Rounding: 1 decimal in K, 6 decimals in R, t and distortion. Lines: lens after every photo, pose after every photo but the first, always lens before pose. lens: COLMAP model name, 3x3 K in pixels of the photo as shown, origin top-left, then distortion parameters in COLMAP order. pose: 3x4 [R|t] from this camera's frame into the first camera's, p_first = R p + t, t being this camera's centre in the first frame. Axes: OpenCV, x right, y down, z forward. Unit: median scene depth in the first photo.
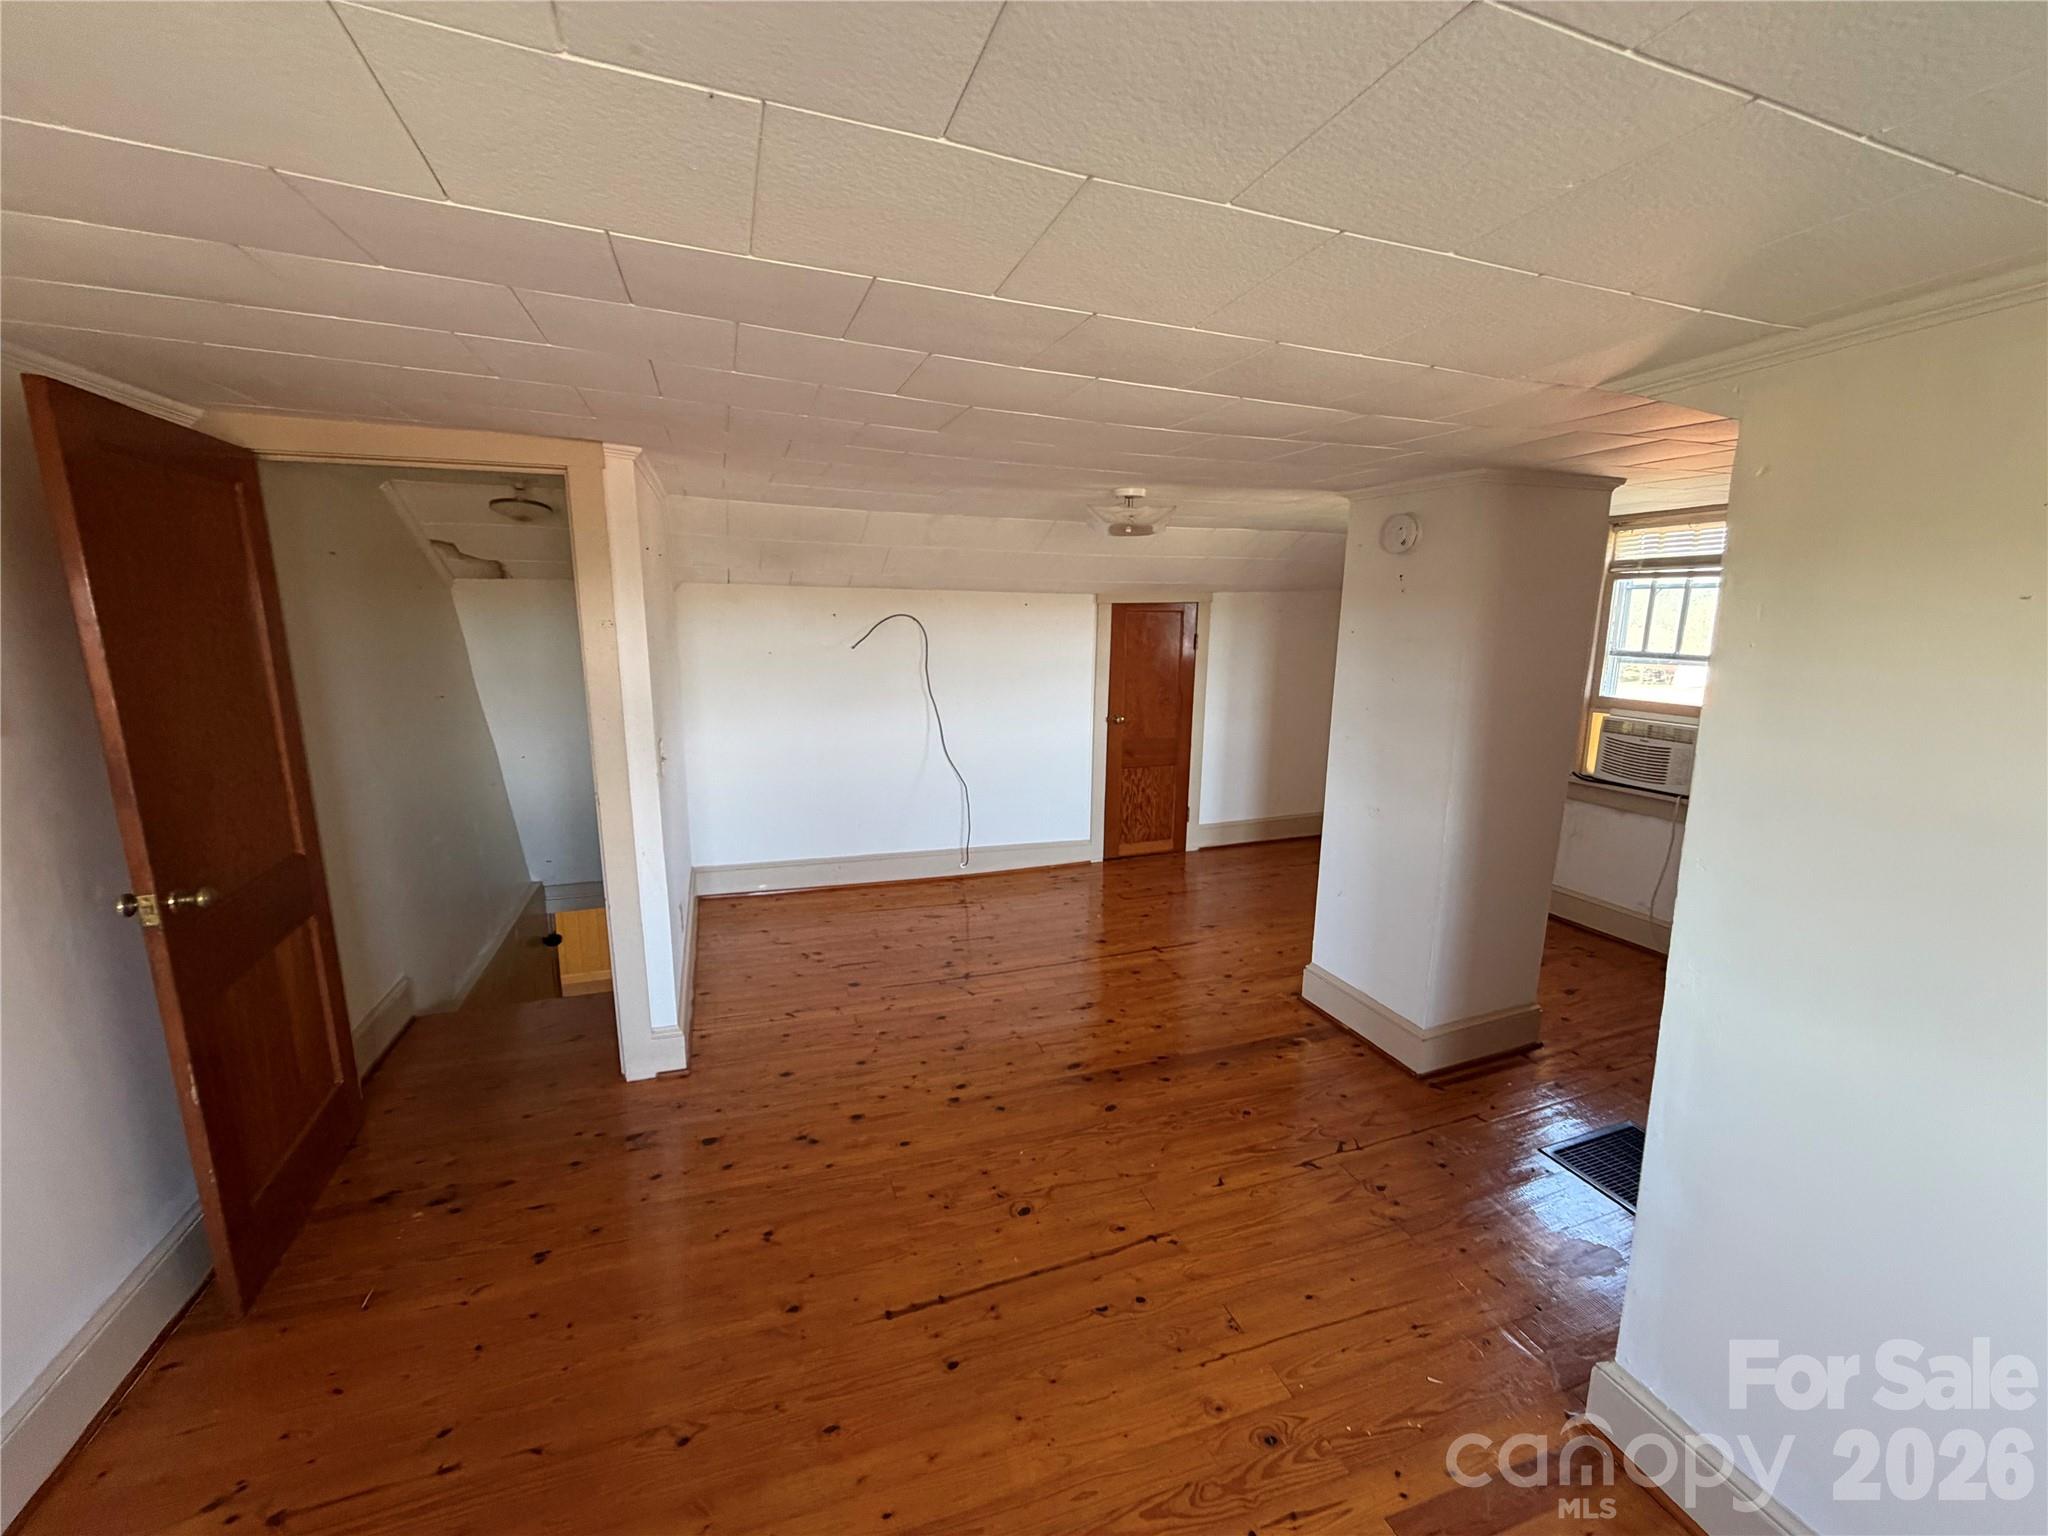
lens RADIAL K [[801.2, 0, 1024.0], [0, 801.2, 768.0], [0, 0, 1]] dist [-0.000842, -0.000188]
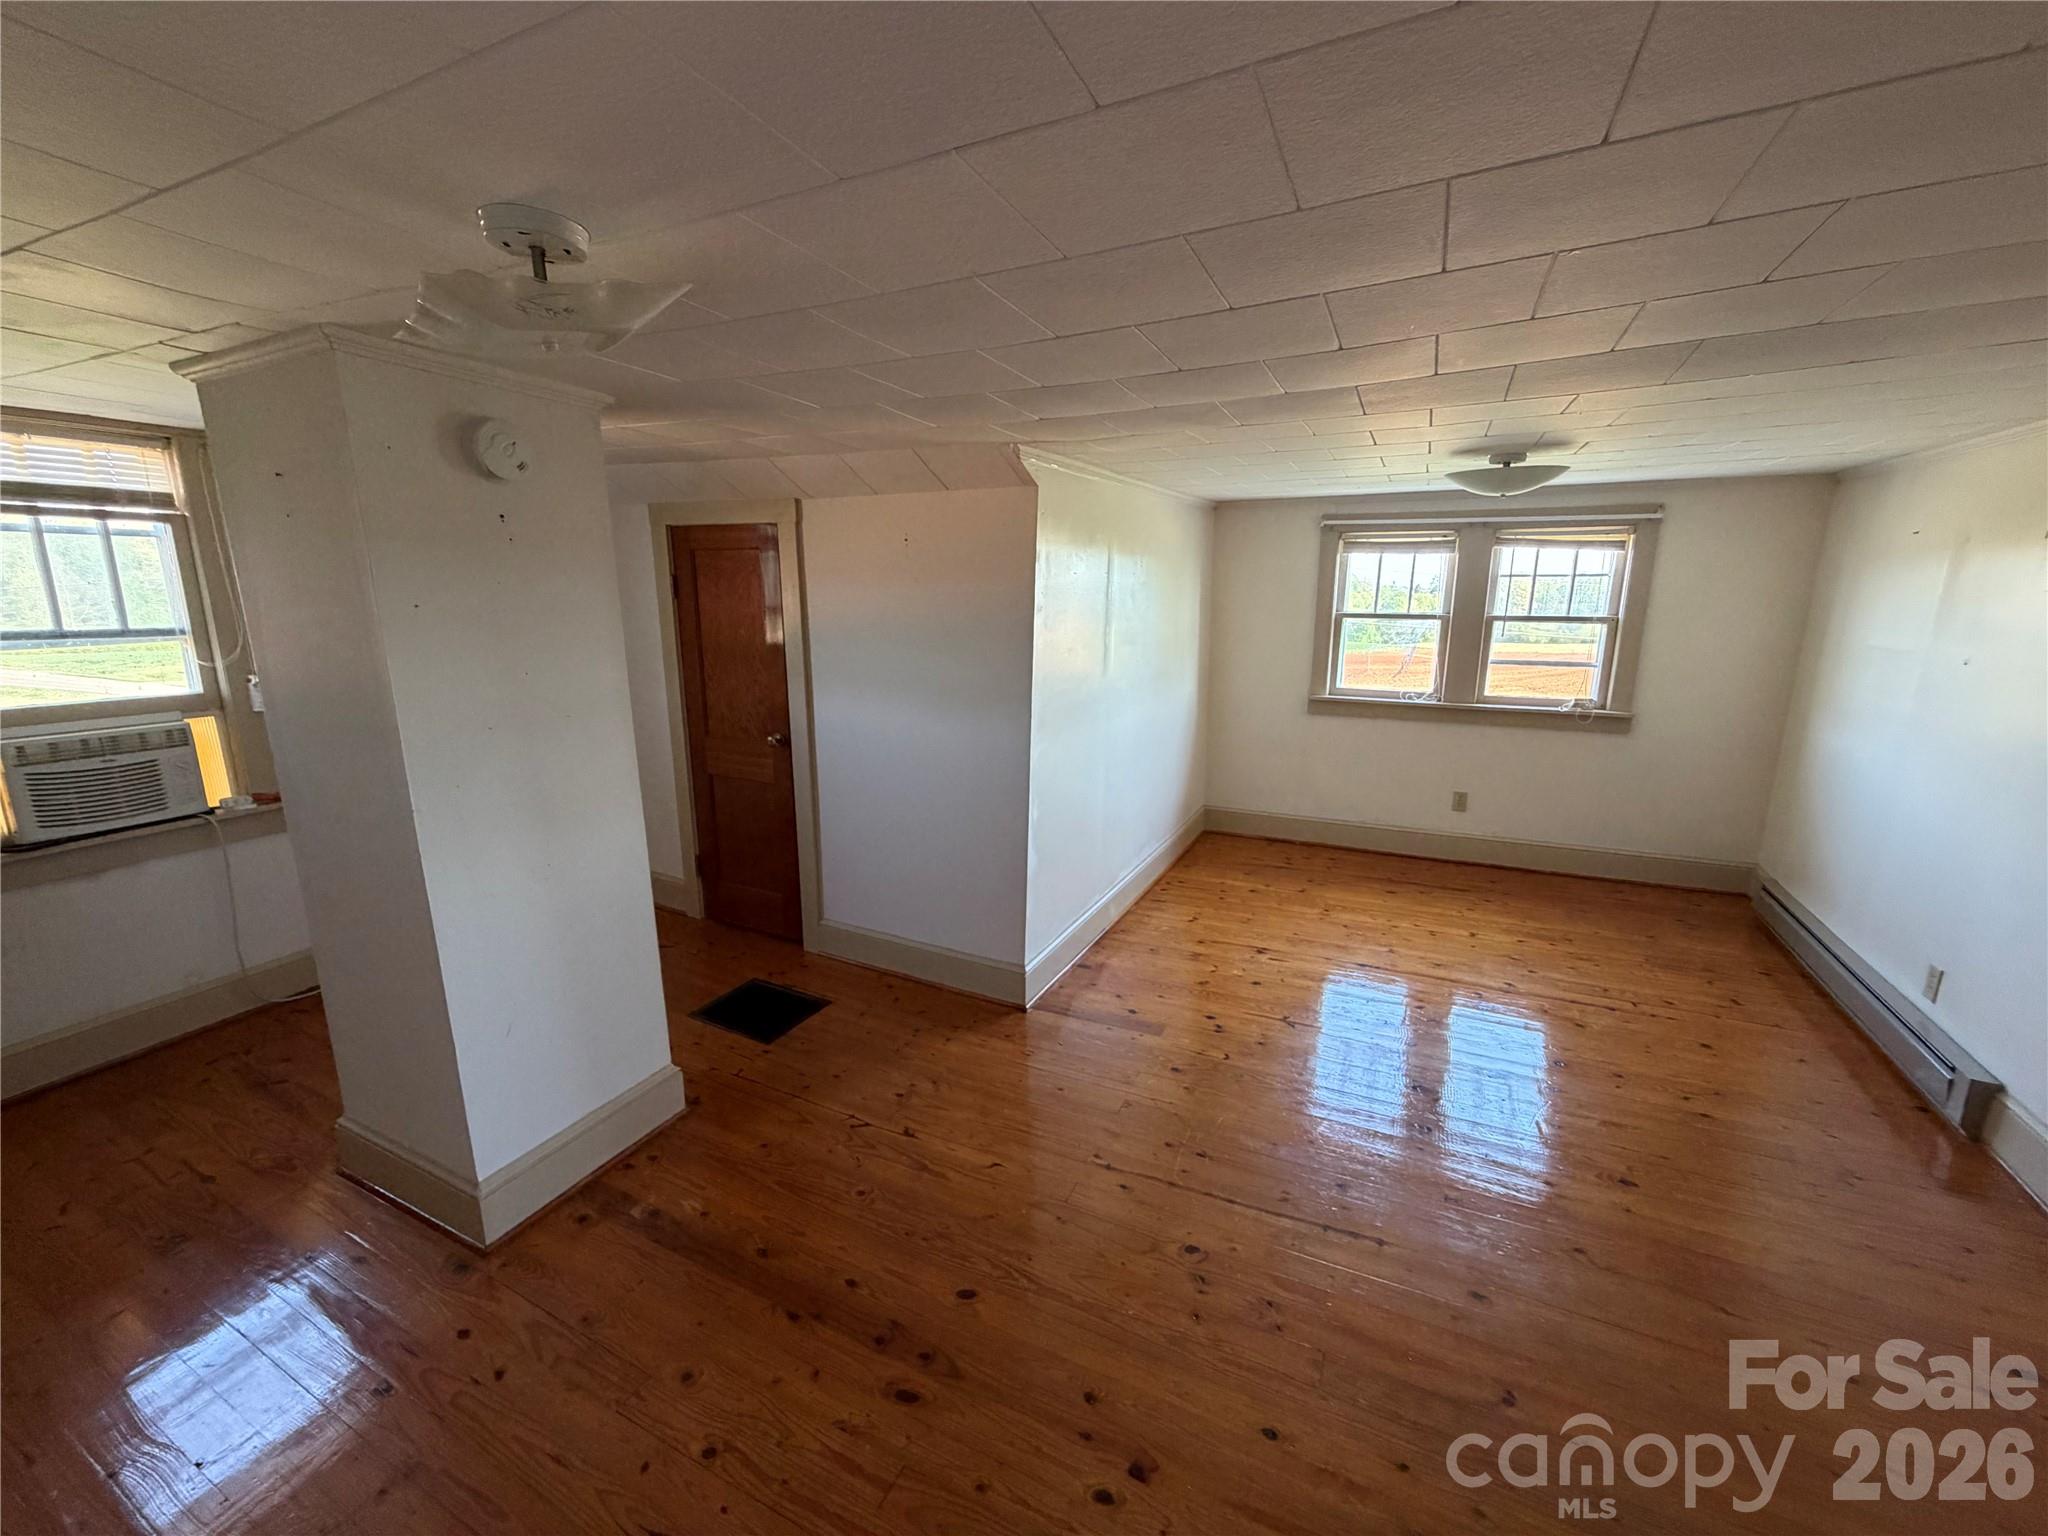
lens RADIAL K [[801.2, 0, 1024.0], [0, 801.2, 768.0], [0, 0, 1]] dist [-0.000842, -0.000188]
pose [[-0.684673, -0.175407, 0.707429, -0.288724], [0.130669, 0.925342, 0.355904, -0.205800], [-0.717042, 0.336117, -0.610636, 1.053439]]
